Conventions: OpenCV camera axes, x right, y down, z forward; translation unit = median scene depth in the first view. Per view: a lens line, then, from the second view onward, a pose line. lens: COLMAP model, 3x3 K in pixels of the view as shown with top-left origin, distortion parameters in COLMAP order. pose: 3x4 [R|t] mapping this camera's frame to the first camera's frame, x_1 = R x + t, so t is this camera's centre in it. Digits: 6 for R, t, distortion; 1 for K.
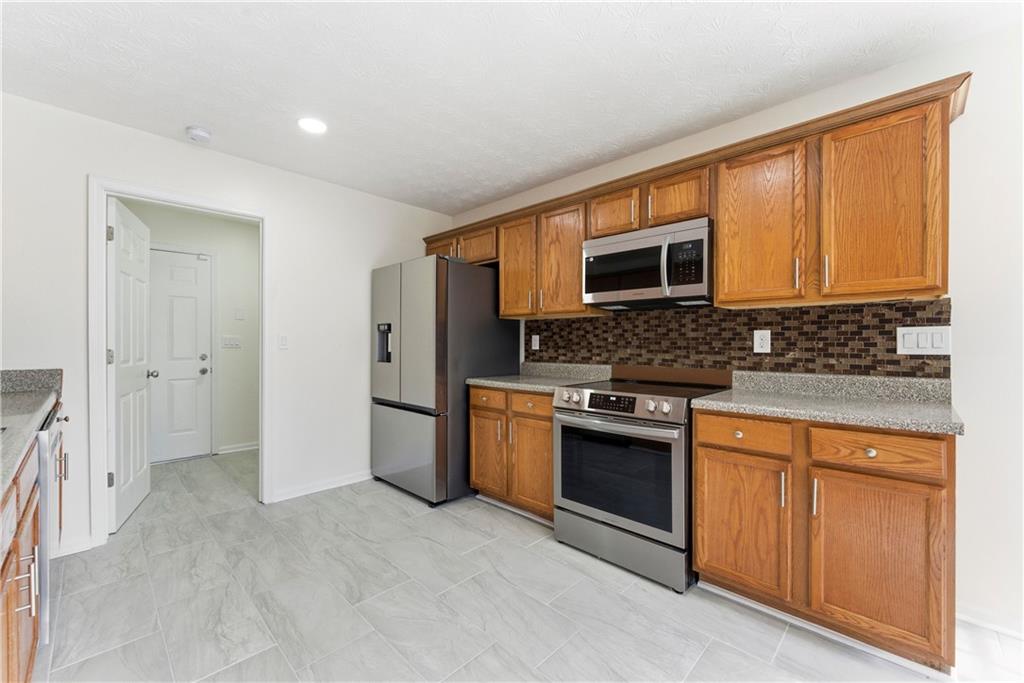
lens RADIAL K [[412.1, 0, 511.1], [0, 412.1, 345.2], [0, 0, 1]] dist [-0.001276, -0.000125]
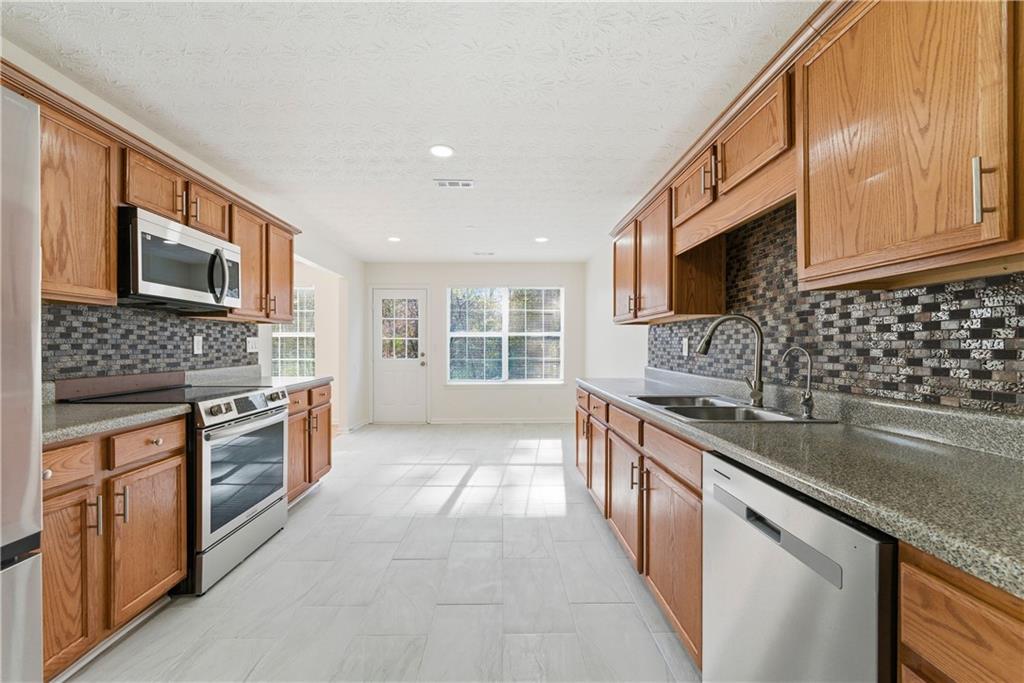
lens RADIAL K [[412.1, 0, 511.1], [0, 412.1, 345.2], [0, 0, 1]] dist [-0.001276, -0.000125]
pose [[-0.721143, -0.004029, 0.692774, -0.941342], [0.000648, 0.999979, 0.006490, -0.016096], [-0.692786, 0.005129, -0.721125, 1.257354]]
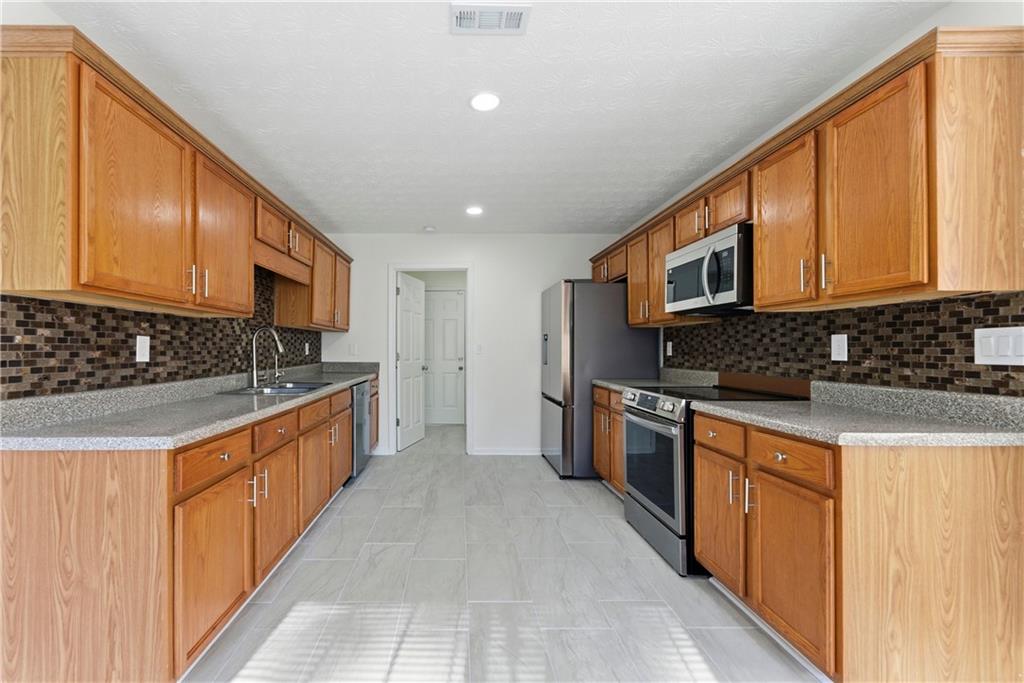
lens RADIAL K [[433.2, 0, 454.4], [0, 433.2, 348.8], [0, 0, 1]] dist [0.000137, 0.000010]
pose [[0.693157, -0.001585, -0.720785, 0.713678], [-0.003053, 0.999982, -0.005135, 0.000434], [0.720780, 0.005760, 0.693140, -0.214352]]
